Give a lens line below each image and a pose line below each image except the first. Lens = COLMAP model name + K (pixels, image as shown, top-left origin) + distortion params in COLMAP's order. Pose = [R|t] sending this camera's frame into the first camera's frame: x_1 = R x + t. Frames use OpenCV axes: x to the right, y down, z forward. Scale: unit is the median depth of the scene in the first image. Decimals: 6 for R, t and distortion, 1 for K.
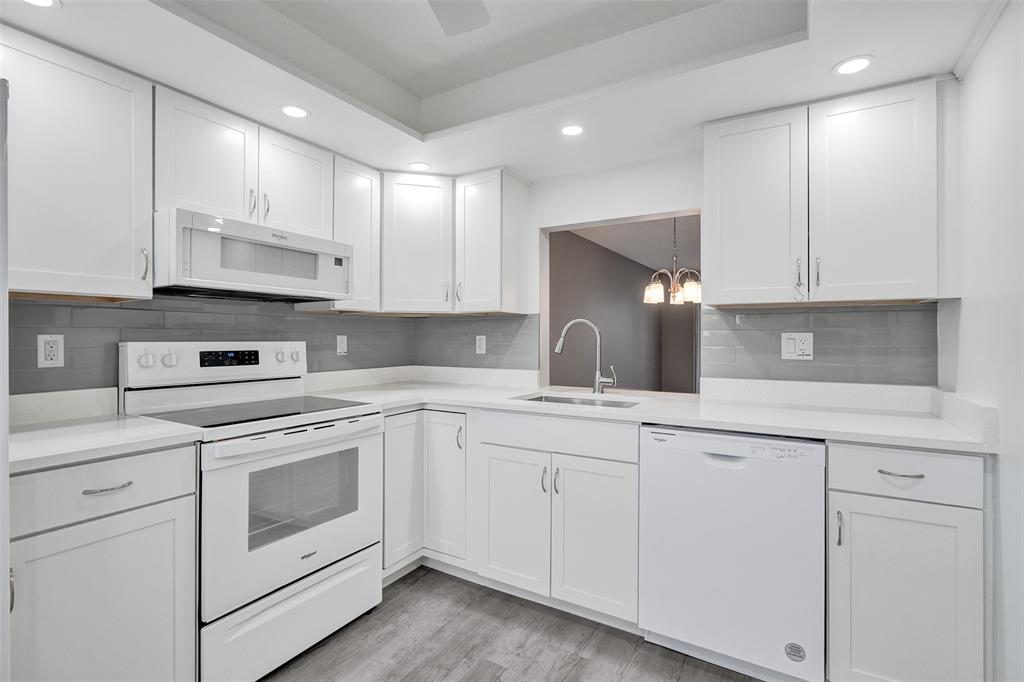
lens RADIAL K [[487.7, 0, 505.5], [0, 487.7, 336.5], [0, 0, 1]] dist [-0.000801, 0.001051]
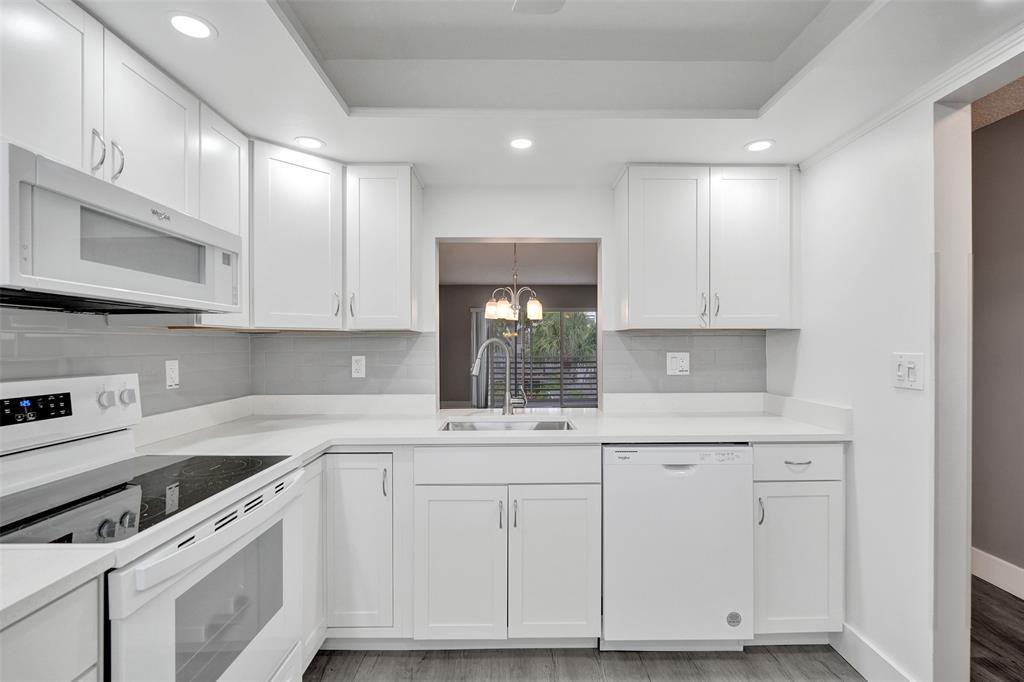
lens RADIAL K [[487.7, 0, 513.7], [0, 487.7, 346.8], [0, 0, 1]] dist [-0.000801, 0.001051]
pose [[0.846471, -0.007815, 0.532378, -0.381280], [0.003825, 0.999956, 0.008597, -0.033411], [-0.532422, -0.005241, 0.846463, 0.197509]]
